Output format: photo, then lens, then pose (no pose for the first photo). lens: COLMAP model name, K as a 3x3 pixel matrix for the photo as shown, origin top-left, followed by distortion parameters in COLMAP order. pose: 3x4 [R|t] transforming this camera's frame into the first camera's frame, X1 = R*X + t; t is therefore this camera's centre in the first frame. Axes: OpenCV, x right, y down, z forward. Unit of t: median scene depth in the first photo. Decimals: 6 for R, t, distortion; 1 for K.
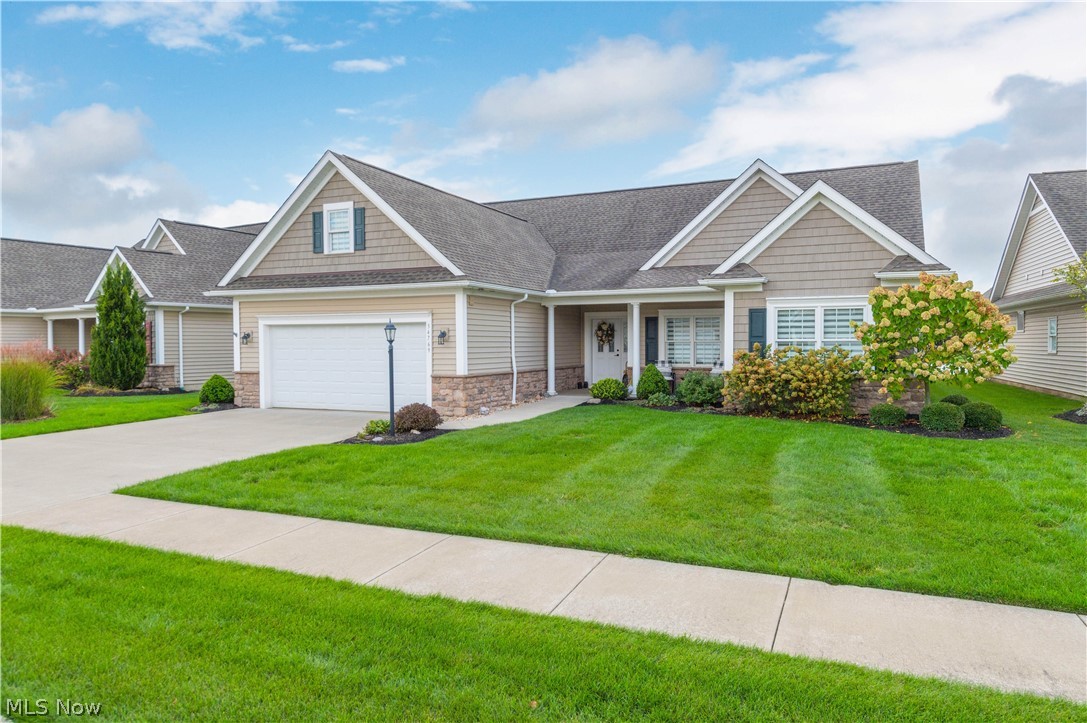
lens RADIAL K [[694.3, 0, 545.2], [0, 694.3, 353.9], [0, 0, 1]] dist [0.015439, -0.003314]
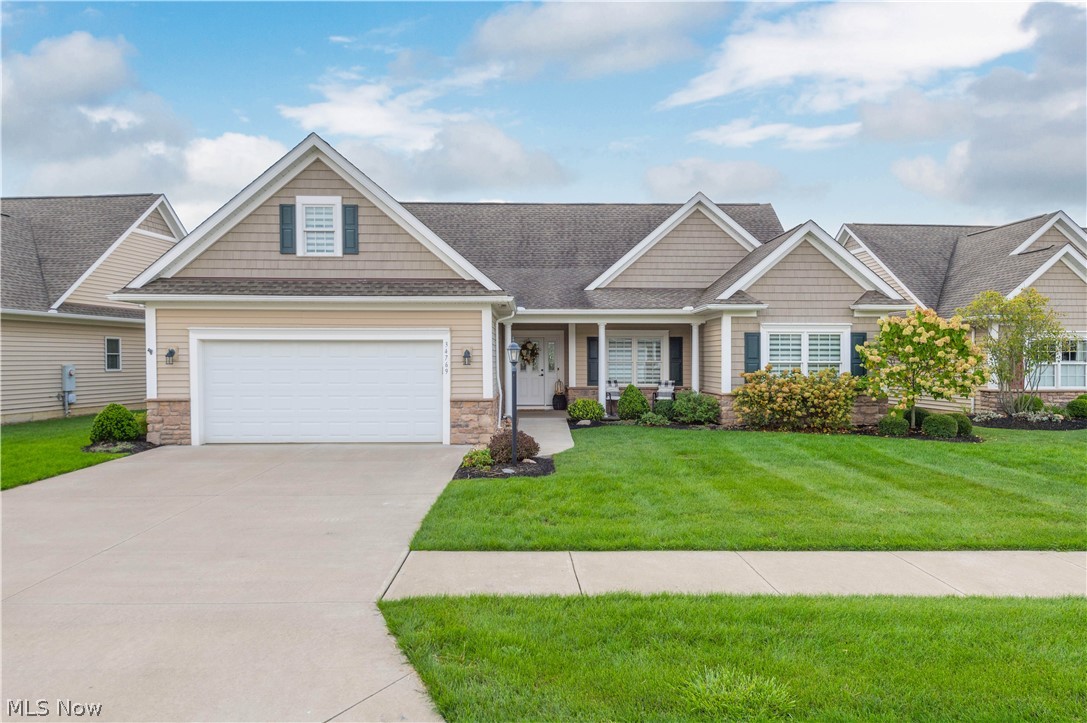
lens RADIAL K [[737.3, 0, 547.0], [0, 737.3, 363.6], [0, 0, 1]] dist [0.020105, 0.005197]
pose [[0.908842, 0.002123, 0.417134, -0.415158], [0.002391, 0.999944, -0.010298, -0.004944], [-0.417133, 0.010356, 0.908786, 0.074352]]
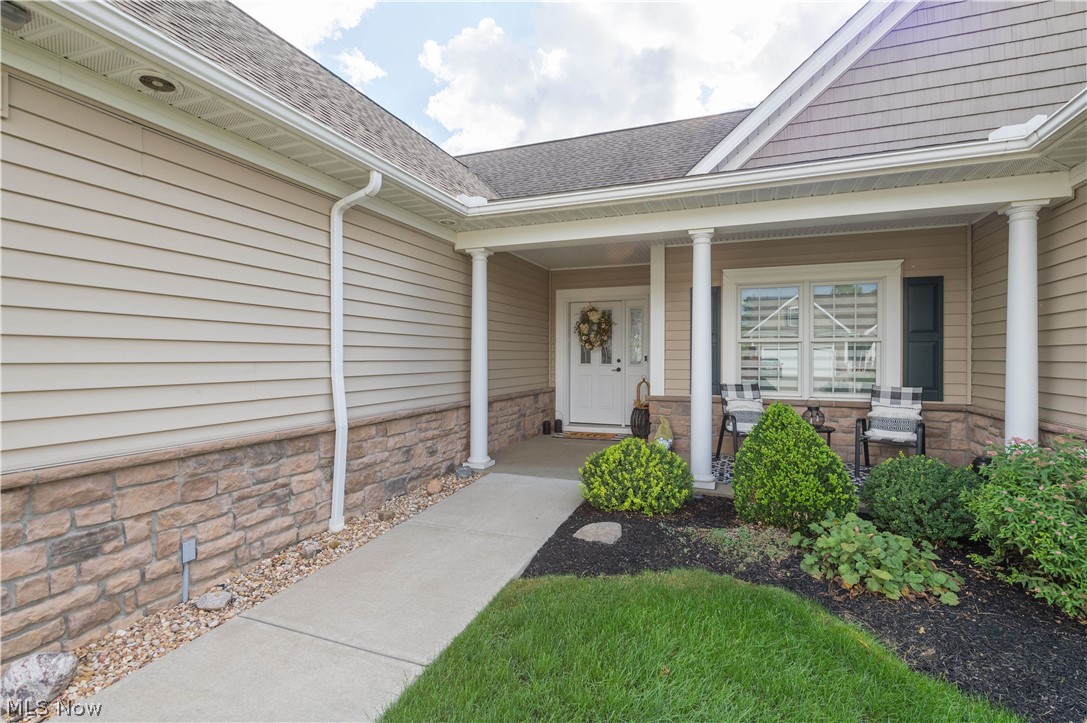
lens RADIAL K [[514.7, 0, 546.2], [0, 514.7, 364.3], [0, 0, 1]] dist [0.001269, -0.000118]
pose [[0.998586, 0.004702, 0.052948, 0.037148], [-0.004633, 0.999988, -0.001435, -0.002034], [-0.052954, 0.001187, 0.998596, 0.791297]]
